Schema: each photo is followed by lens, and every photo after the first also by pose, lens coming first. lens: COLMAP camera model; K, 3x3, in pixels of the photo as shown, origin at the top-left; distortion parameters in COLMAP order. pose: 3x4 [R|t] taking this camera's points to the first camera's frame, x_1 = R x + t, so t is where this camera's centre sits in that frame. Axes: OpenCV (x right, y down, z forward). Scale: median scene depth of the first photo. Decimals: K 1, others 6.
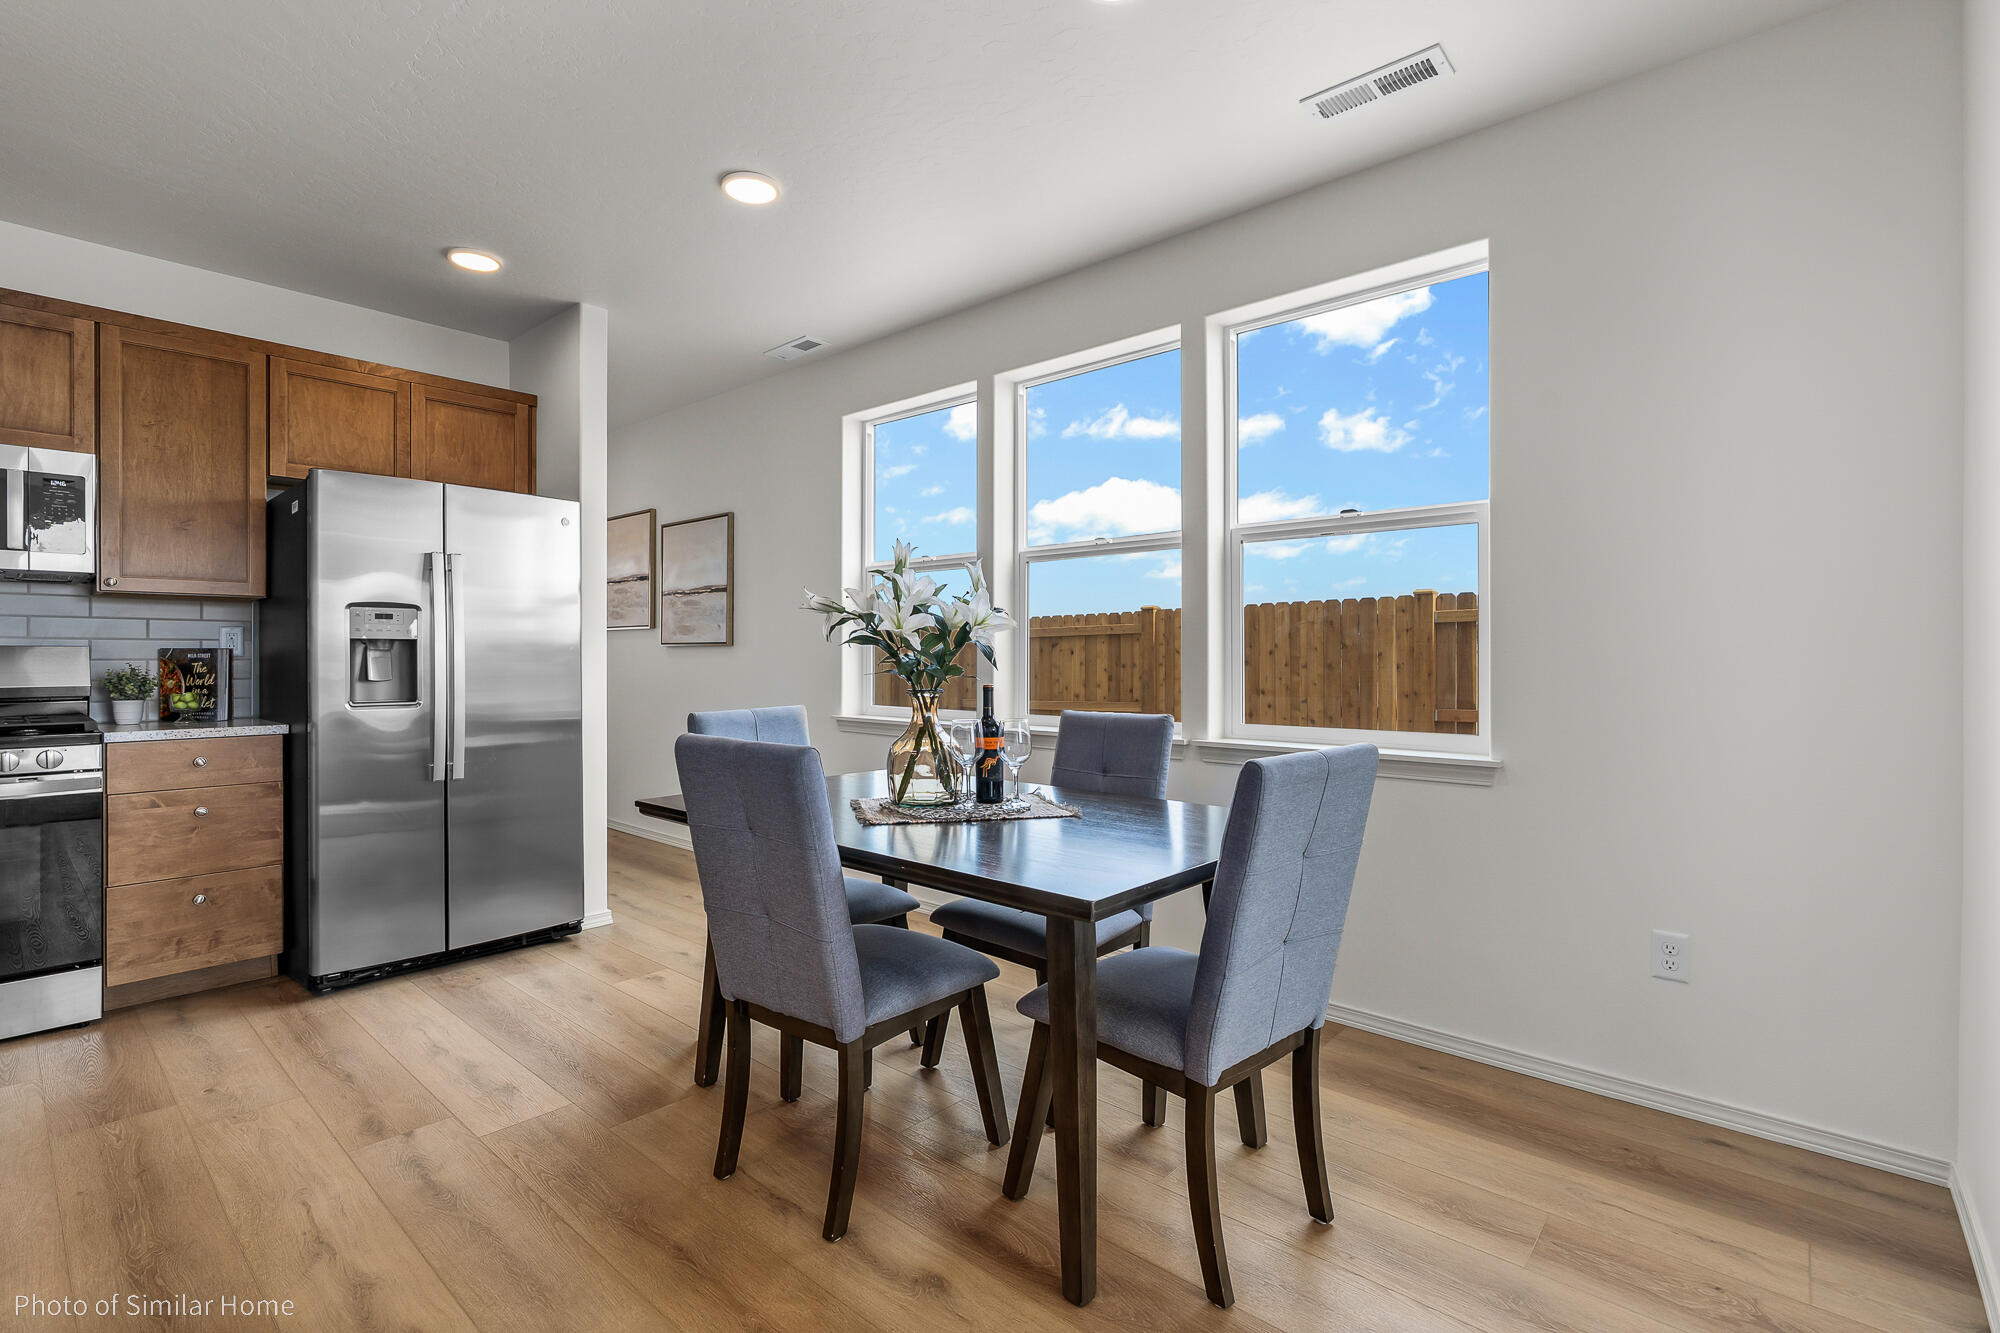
lens RADIAL K [[908.5, 0, 996.2], [0, 908.5, 657.2], [0, 0, 1]] dist [-0.002052, 0.000723]
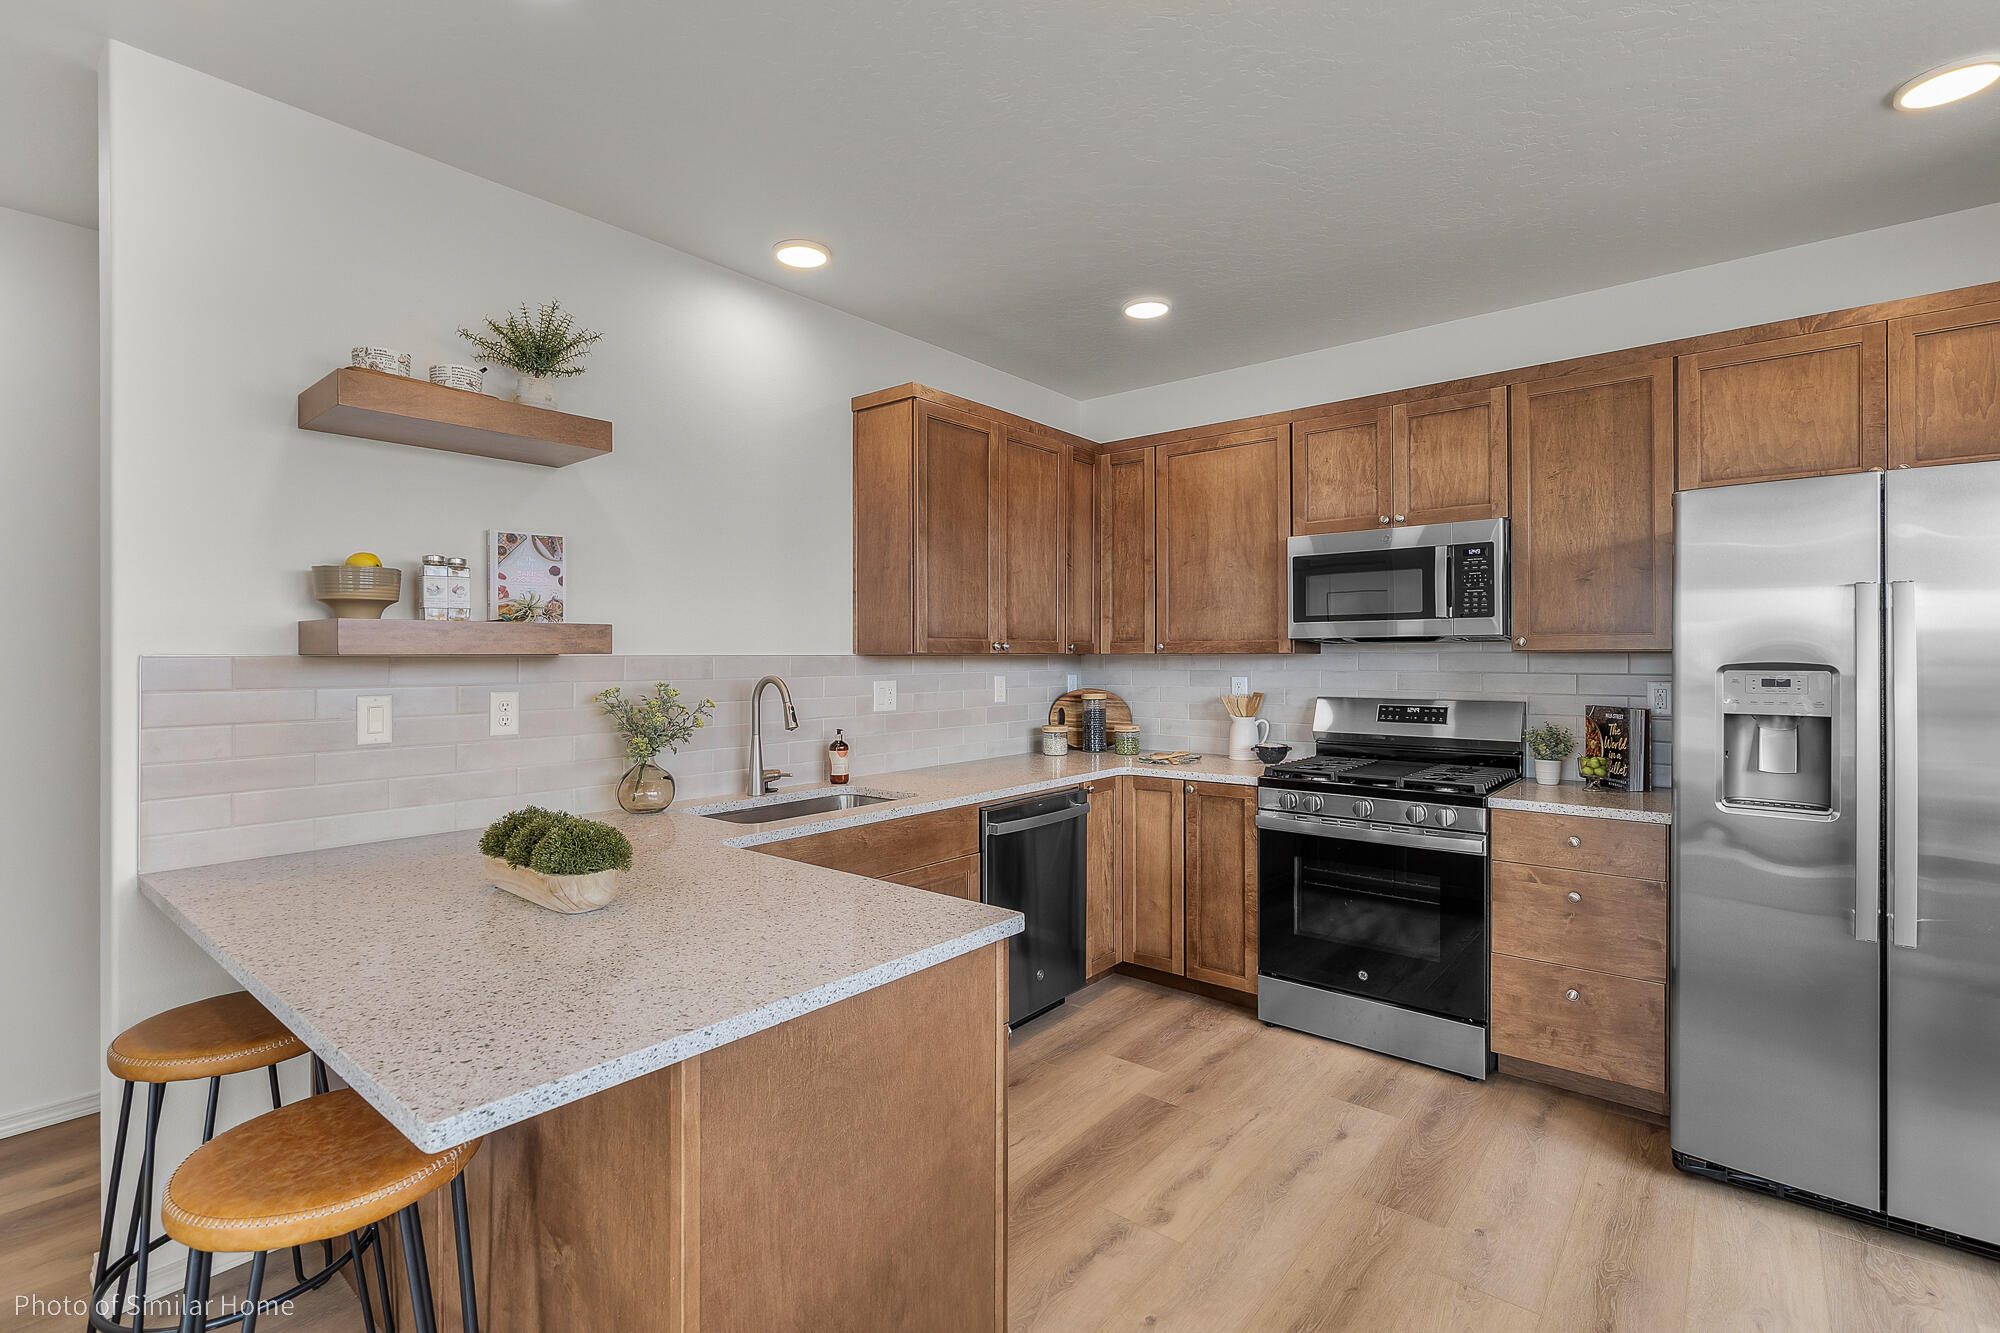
lens RADIAL K [[908.5, 0, 998.9], [0, 908.5, 660.0], [0, 0, 1]] dist [-0.002052, 0.000723]
pose [[0.036352, 0.004717, -0.999328, -0.001325], [-0.002159, 0.999987, 0.004642, -0.063642], [0.999337, 0.001988, 0.036361, 0.375904]]
